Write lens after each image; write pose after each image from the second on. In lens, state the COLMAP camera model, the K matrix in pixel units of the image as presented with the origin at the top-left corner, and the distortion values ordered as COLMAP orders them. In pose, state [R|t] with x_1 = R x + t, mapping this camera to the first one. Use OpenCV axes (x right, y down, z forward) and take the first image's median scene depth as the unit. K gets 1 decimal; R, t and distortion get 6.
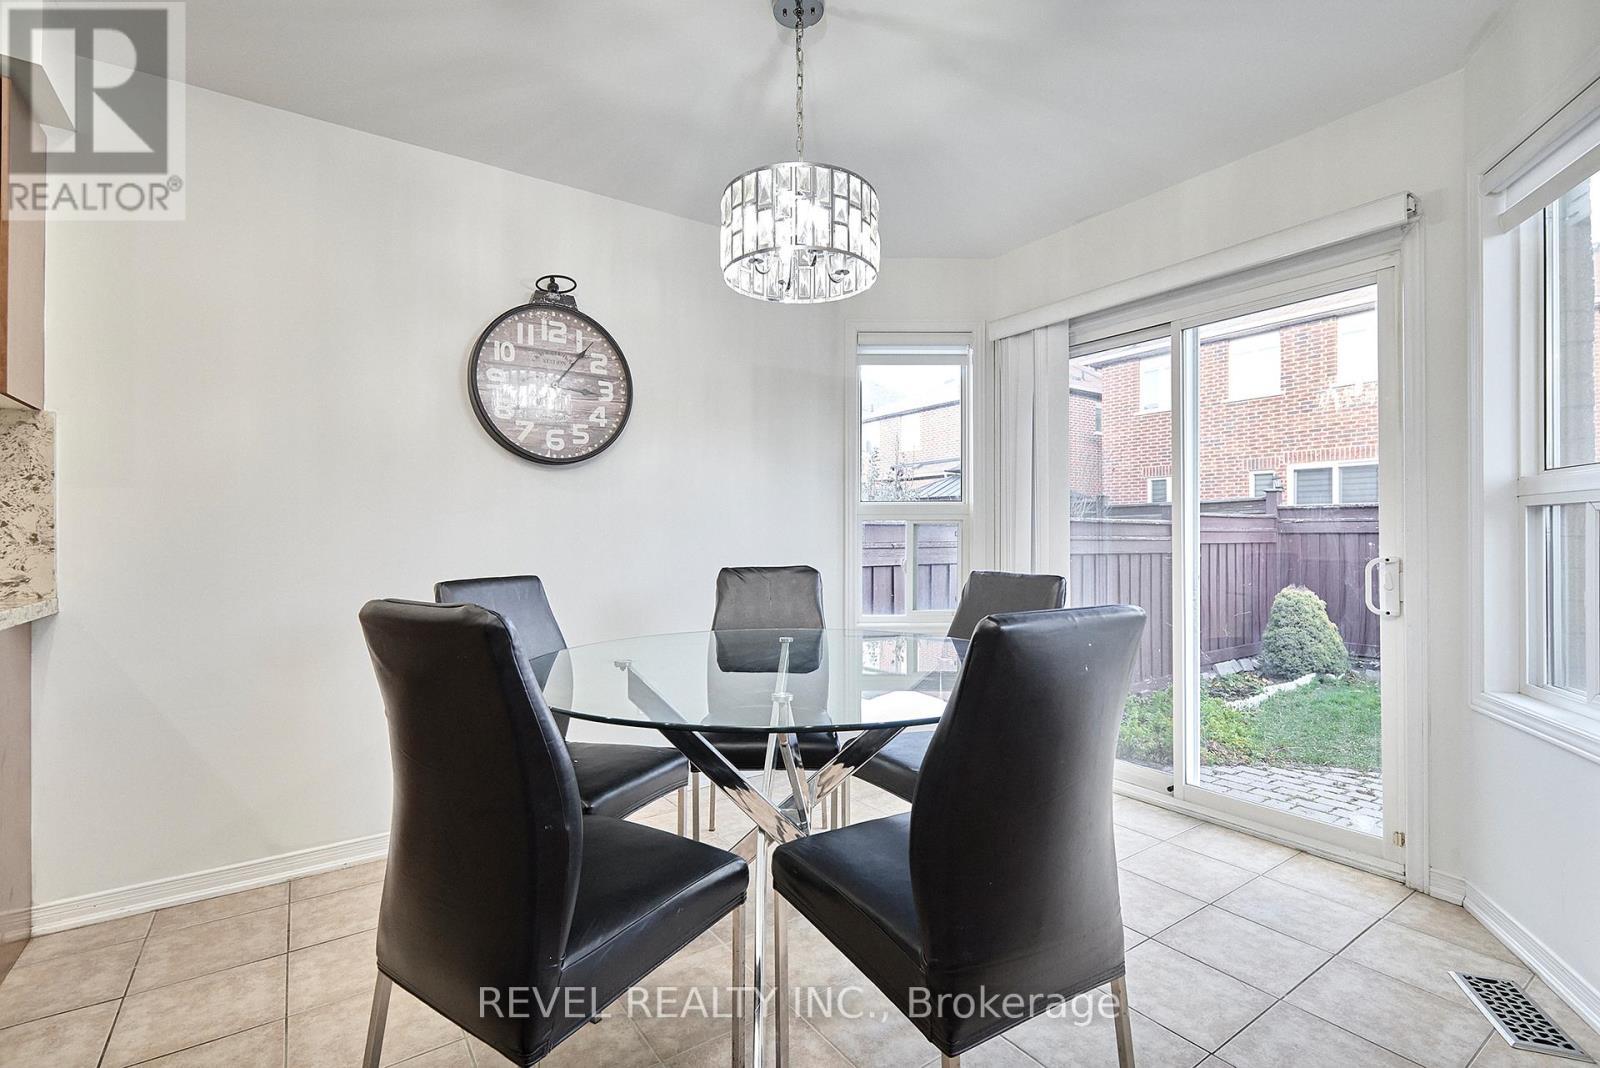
lens RADIAL K [[732.6, 0, 801.9], [0, 732.6, 533.0], [0, 0, 1]] dist [0.004075, 0.000251]
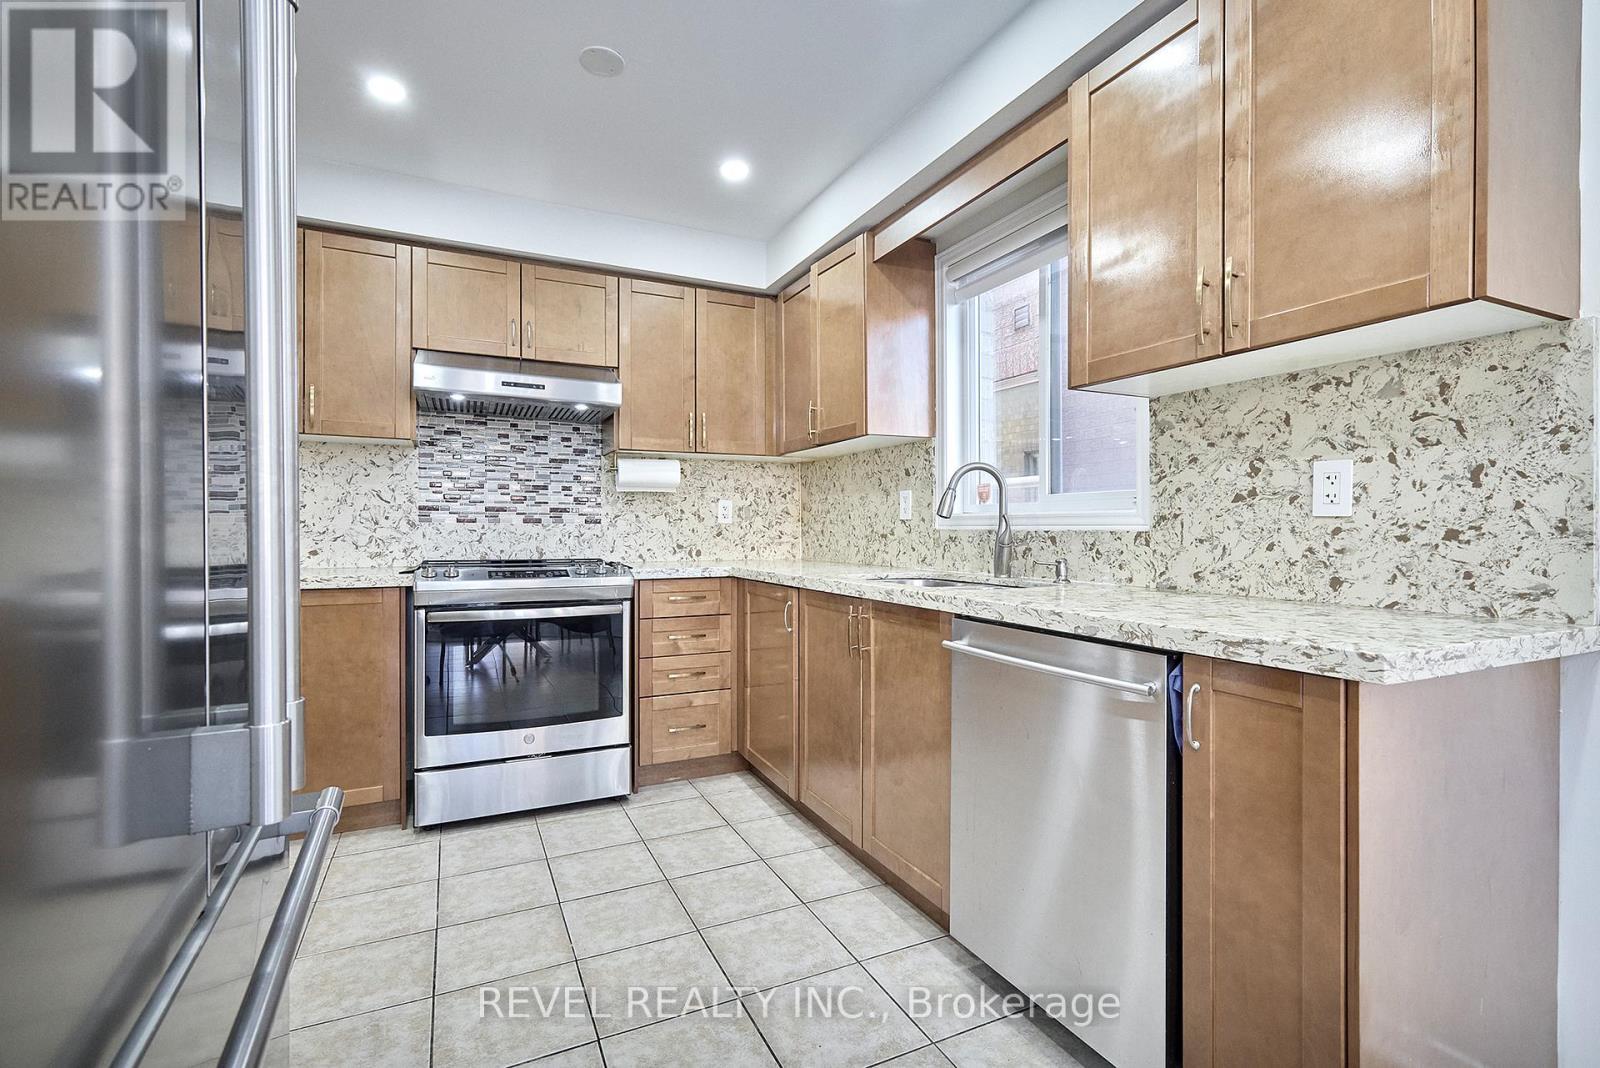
lens RADIAL K [[732.6, 0, 804.5], [0, 732.6, 531.4], [0, 0, 1]] dist [0.004075, 0.000251]
pose [[-0.152930, 0.004794, -0.988225, -0.325130], [0.002248, 0.999987, 0.004503, 0.007006], [0.988234, -0.001533, -0.152939, 0.458813]]
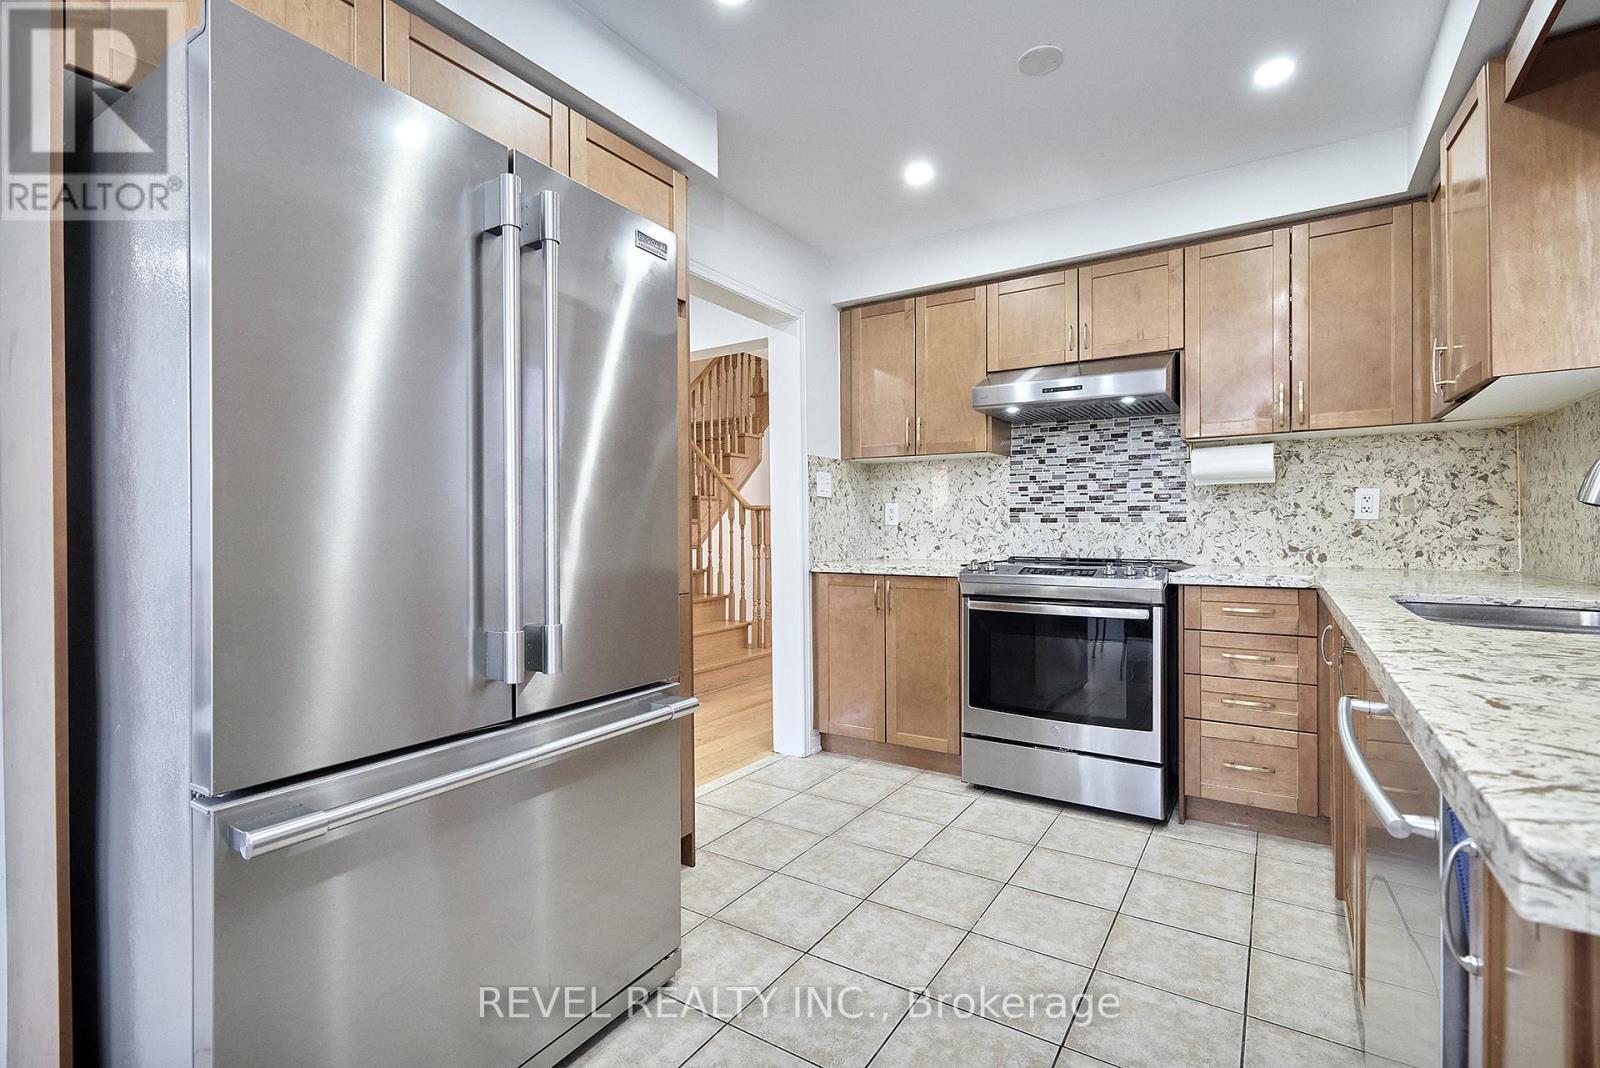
lens RADIAL K [[732.6, 0, 807.5], [0, 732.6, 530.7], [0, 0, 1]] dist [0.004075, 0.000251]
pose [[-0.921664, 0.006500, -0.387934, -0.538296], [0.007098, 0.999975, -0.000108, 0.008601], [0.387924, -0.002853, -0.921687, 0.760424]]
